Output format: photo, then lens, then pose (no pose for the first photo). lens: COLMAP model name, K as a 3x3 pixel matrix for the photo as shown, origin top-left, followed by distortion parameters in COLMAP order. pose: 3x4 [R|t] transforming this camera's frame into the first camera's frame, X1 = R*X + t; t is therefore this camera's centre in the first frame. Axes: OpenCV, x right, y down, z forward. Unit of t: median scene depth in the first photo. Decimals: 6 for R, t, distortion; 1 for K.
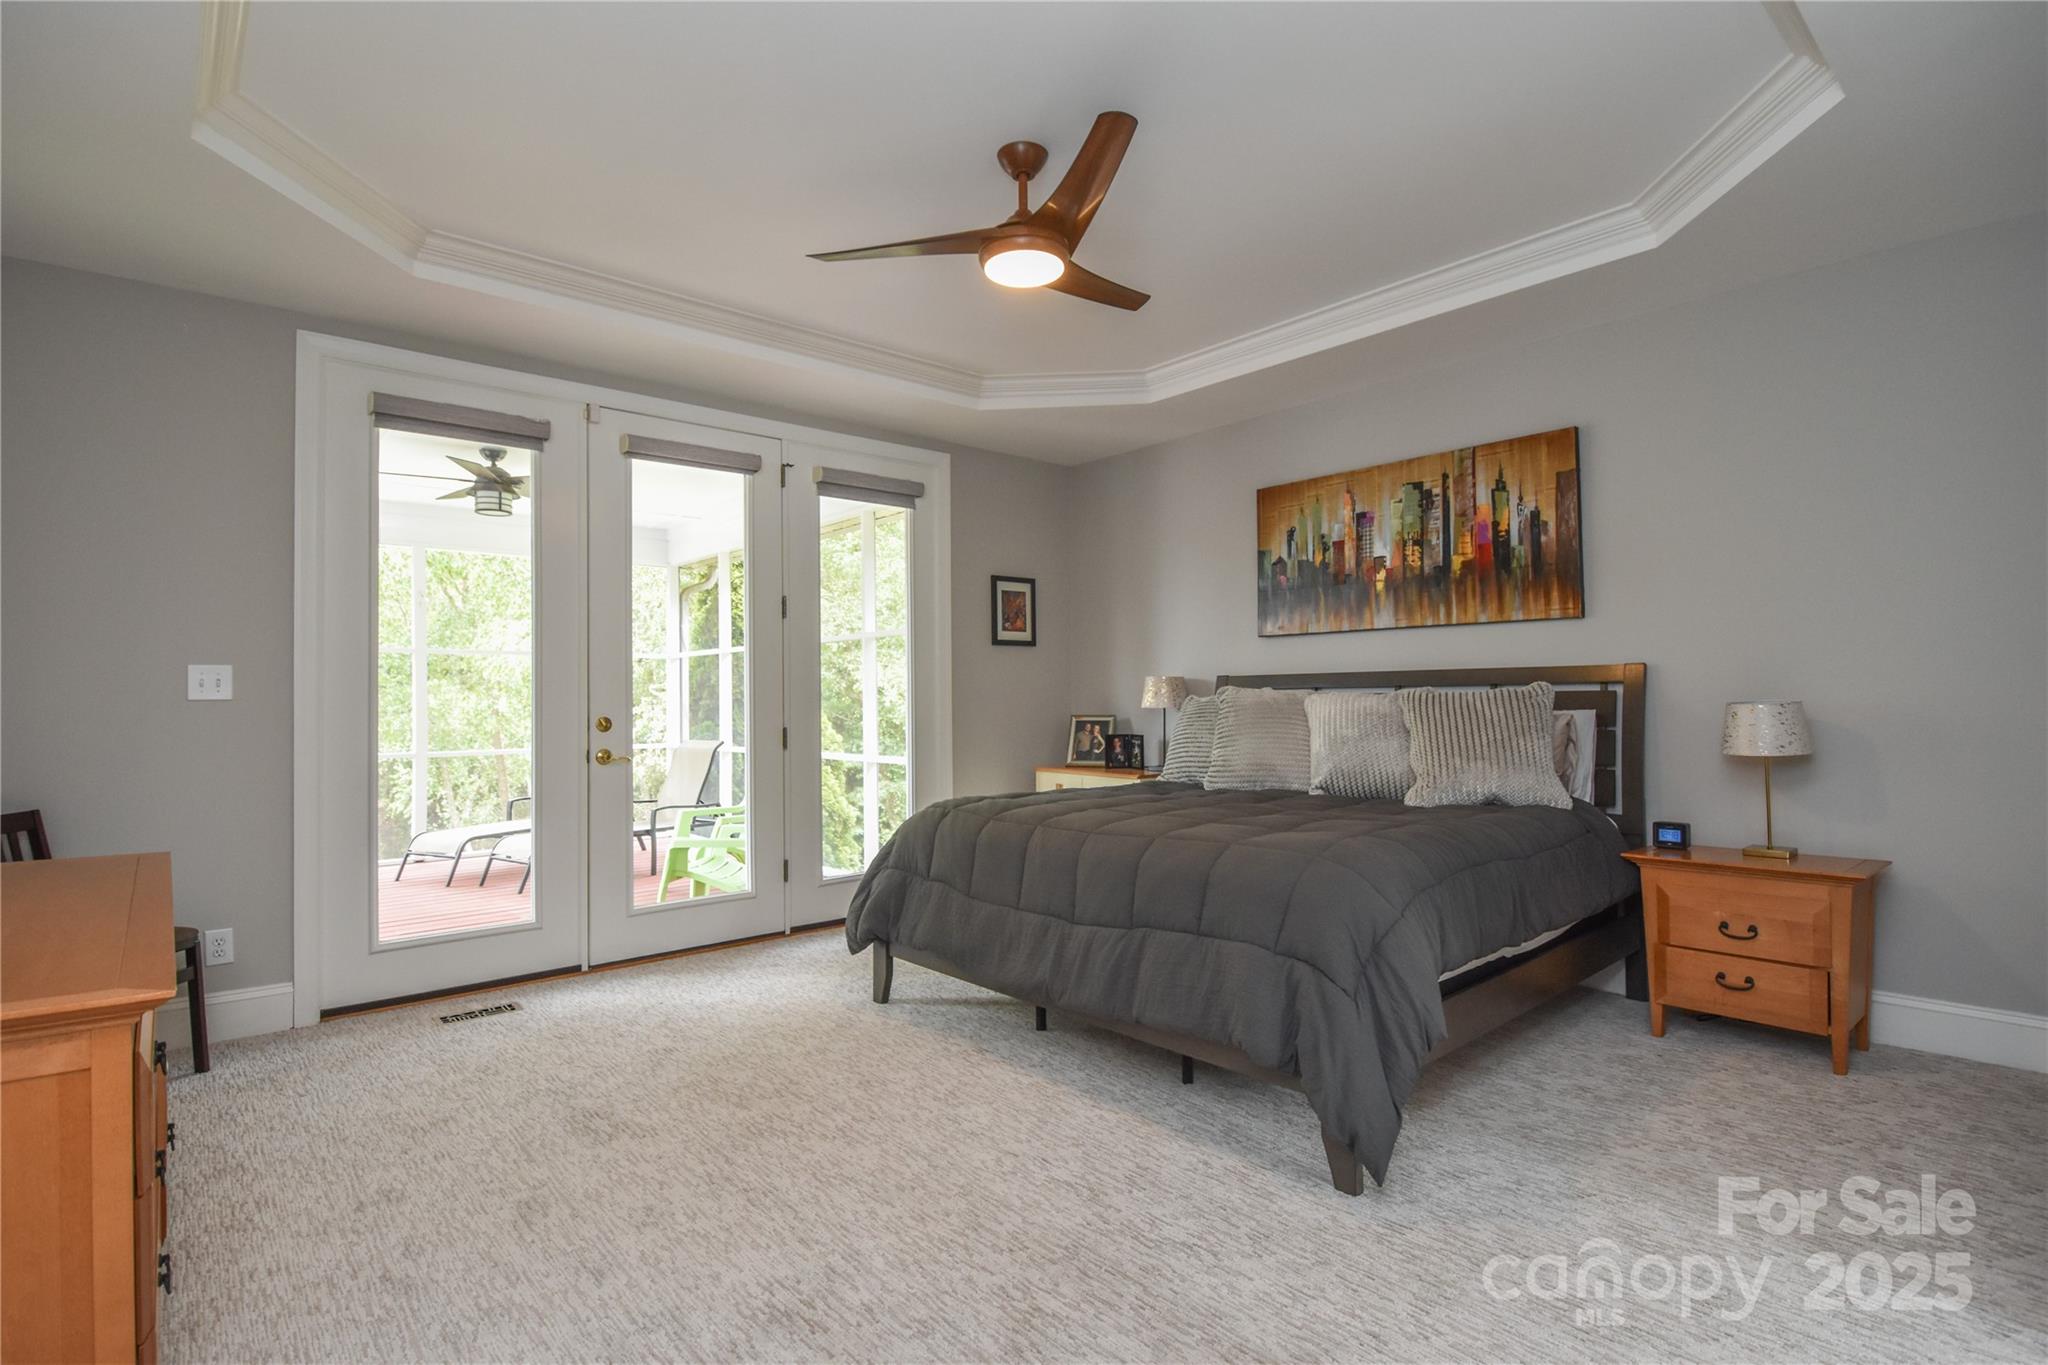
lens RADIAL K [[967.4, 0, 1023.4], [0, 967.4, 696.6], [0, 0, 1]] dist [0.001684, -0.000022]
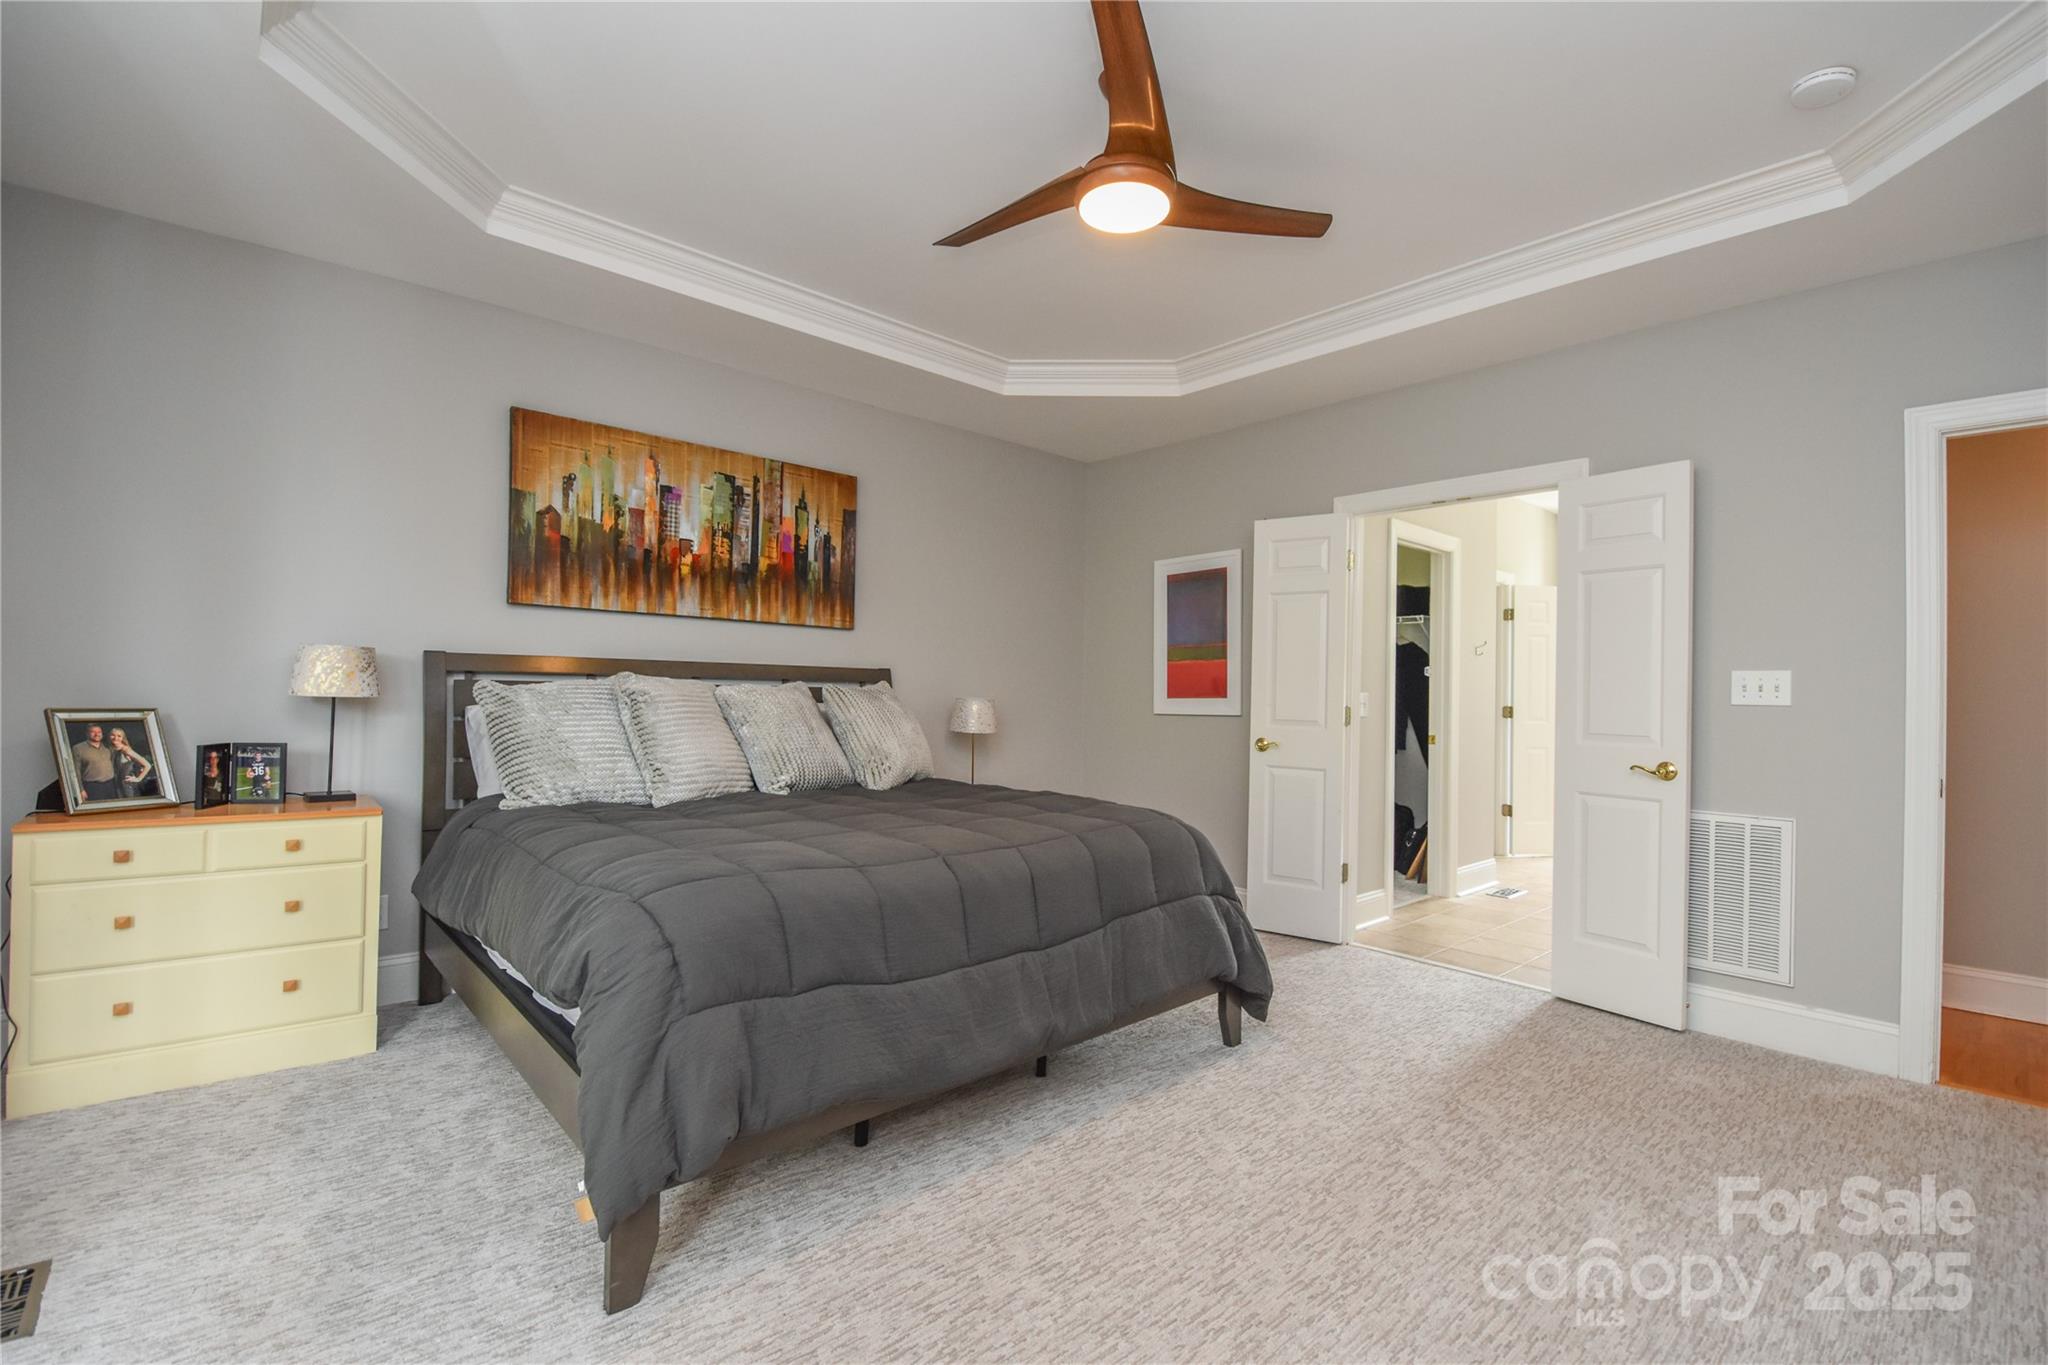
lens RADIAL K [[908.9, 0, 1023.6], [0, 908.9, 682.3], [0, 0, 1]] dist [-0.004556, -0.000281]
pose [[-0.016759, 0.019468, 0.999670, -0.535869], [-0.025977, 0.999464, -0.019900, 0.003486], [-0.999522, -0.026302, -0.016244, 0.708612]]
